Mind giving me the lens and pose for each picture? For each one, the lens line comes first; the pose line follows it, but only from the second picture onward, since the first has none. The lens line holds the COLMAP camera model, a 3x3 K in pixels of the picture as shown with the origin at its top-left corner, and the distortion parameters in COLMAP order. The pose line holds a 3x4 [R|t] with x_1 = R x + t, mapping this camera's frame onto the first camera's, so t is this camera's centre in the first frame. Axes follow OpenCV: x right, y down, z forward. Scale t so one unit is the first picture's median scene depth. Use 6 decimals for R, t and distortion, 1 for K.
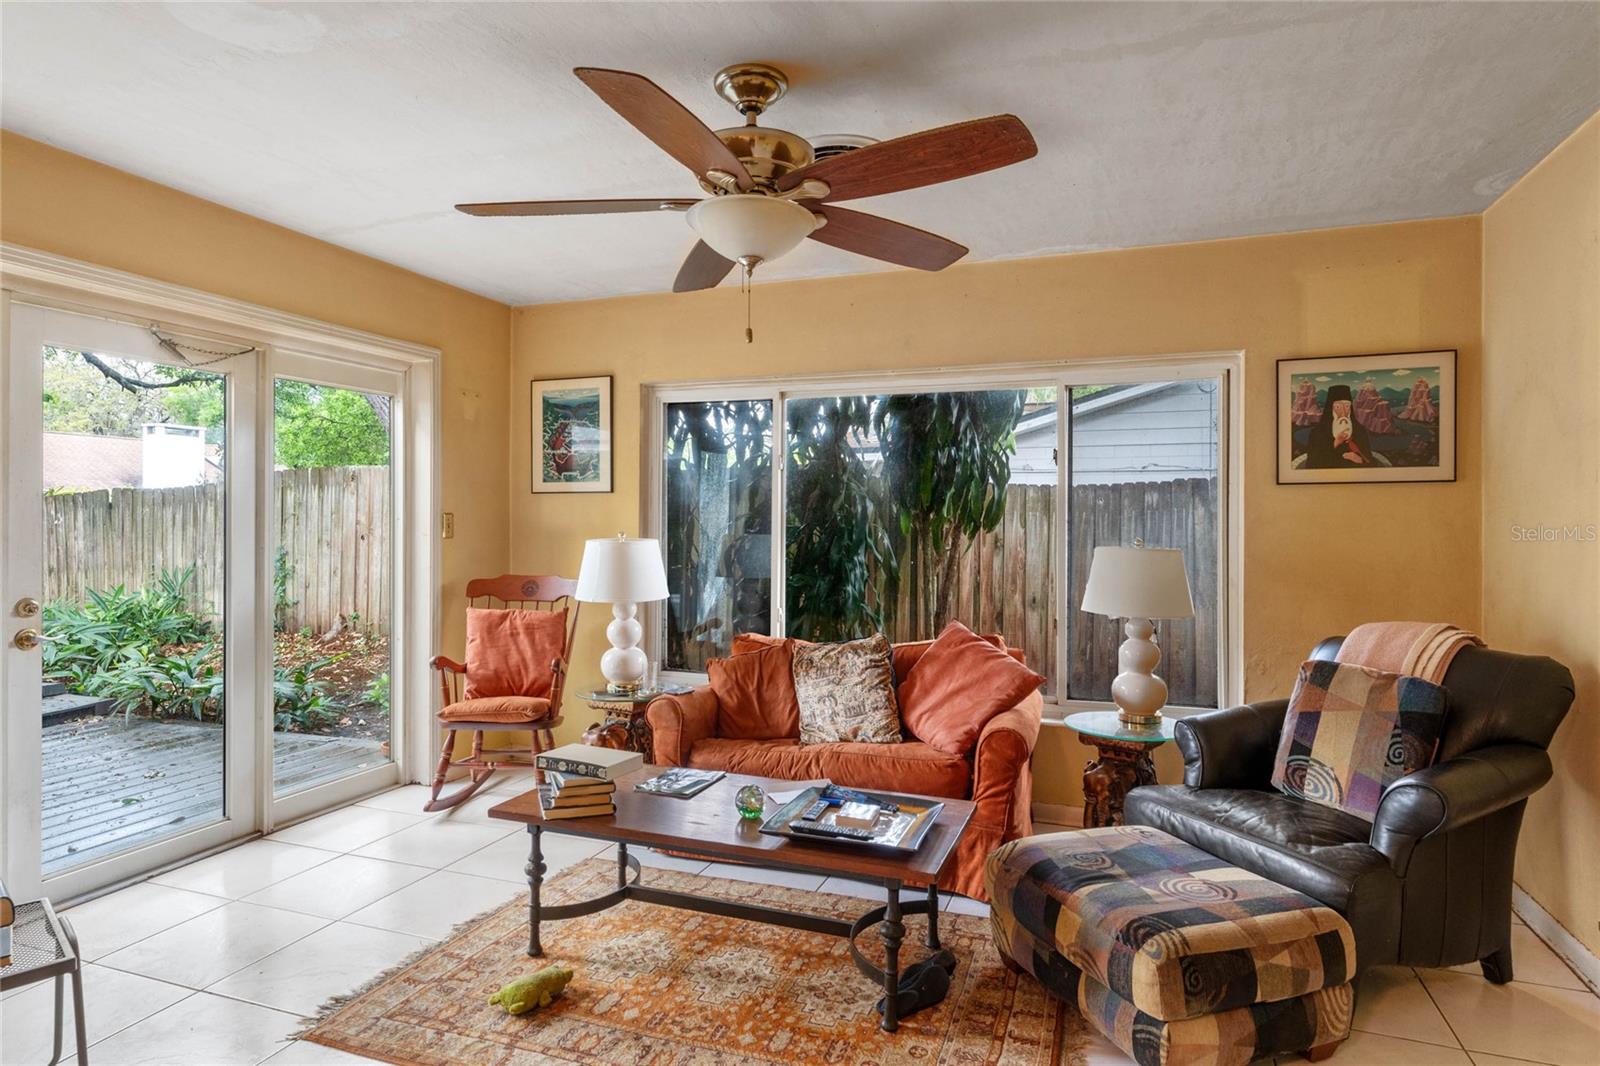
lens RADIAL K [[897.4, 0, 797.7], [0, 897.4, 520.1], [0, 0, 1]] dist [-0.000607, -0.000611]
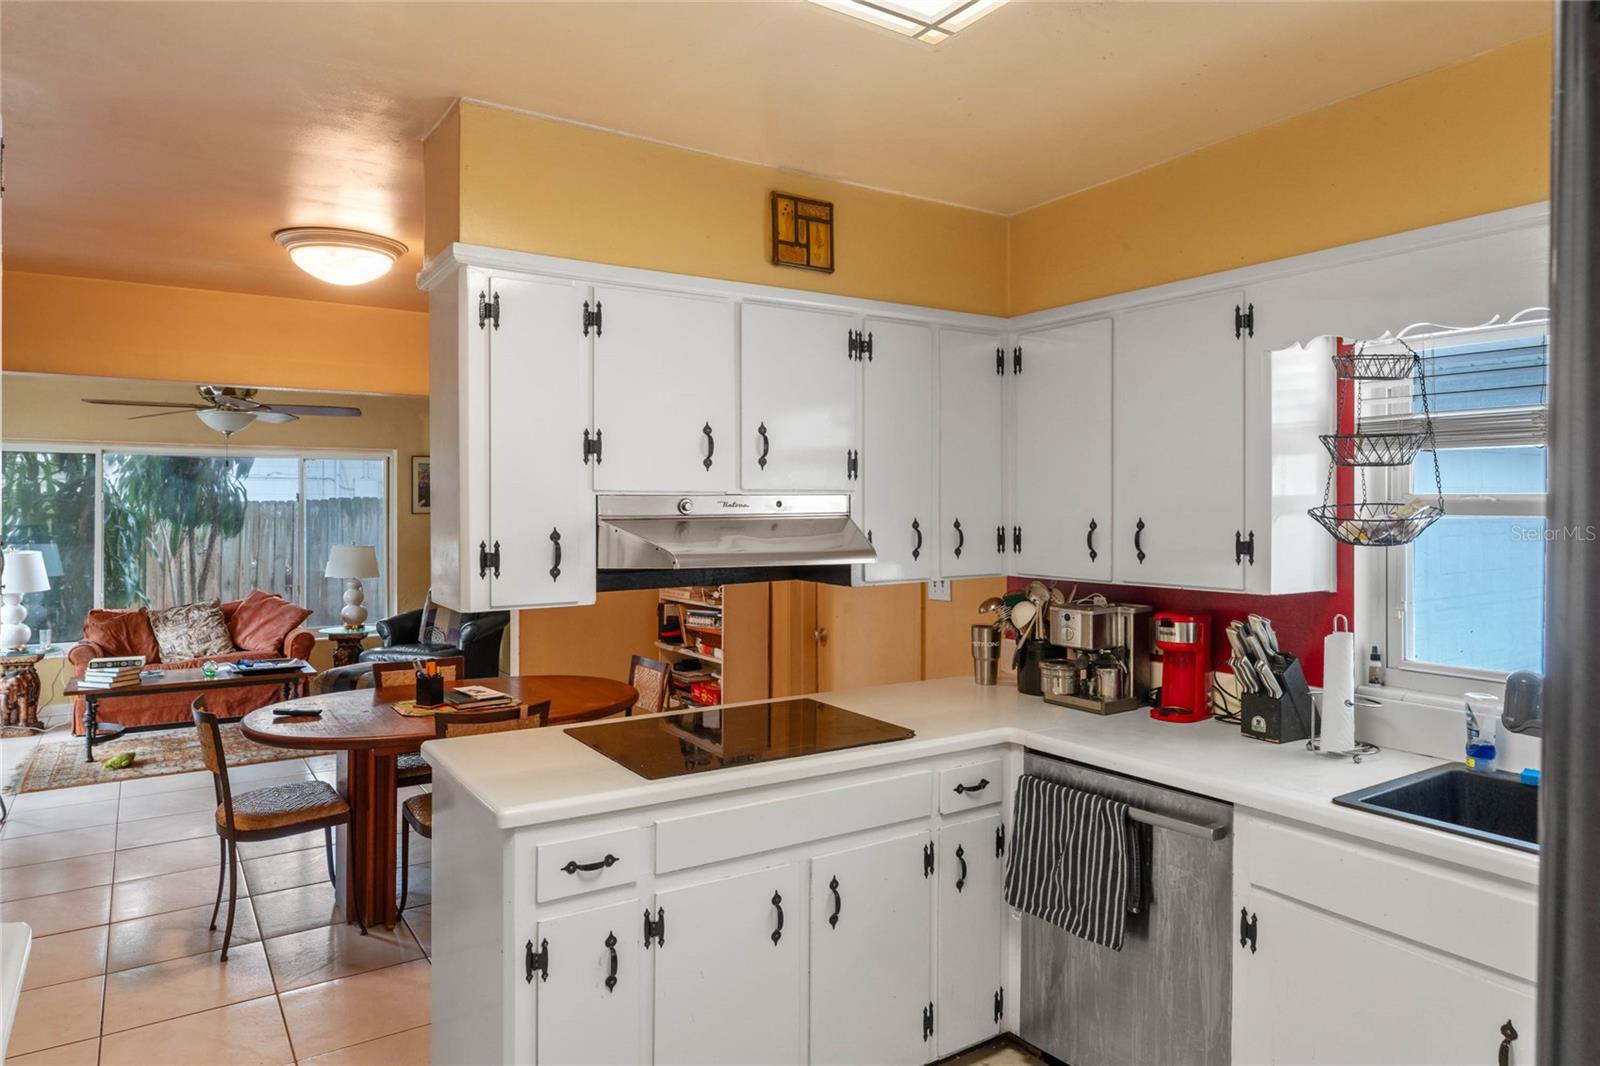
lens RADIAL K [[967.0, 0, 795.7], [0, 967.0, 517.5], [0, 0, 1]] dist [0.004015, 0.000084]
pose [[0.592458, -0.012413, 0.805505, -0.816198], [-0.000469, 0.999876, 0.015753, -0.070566], [-0.805601, -0.009711, 0.592379, -1.152262]]
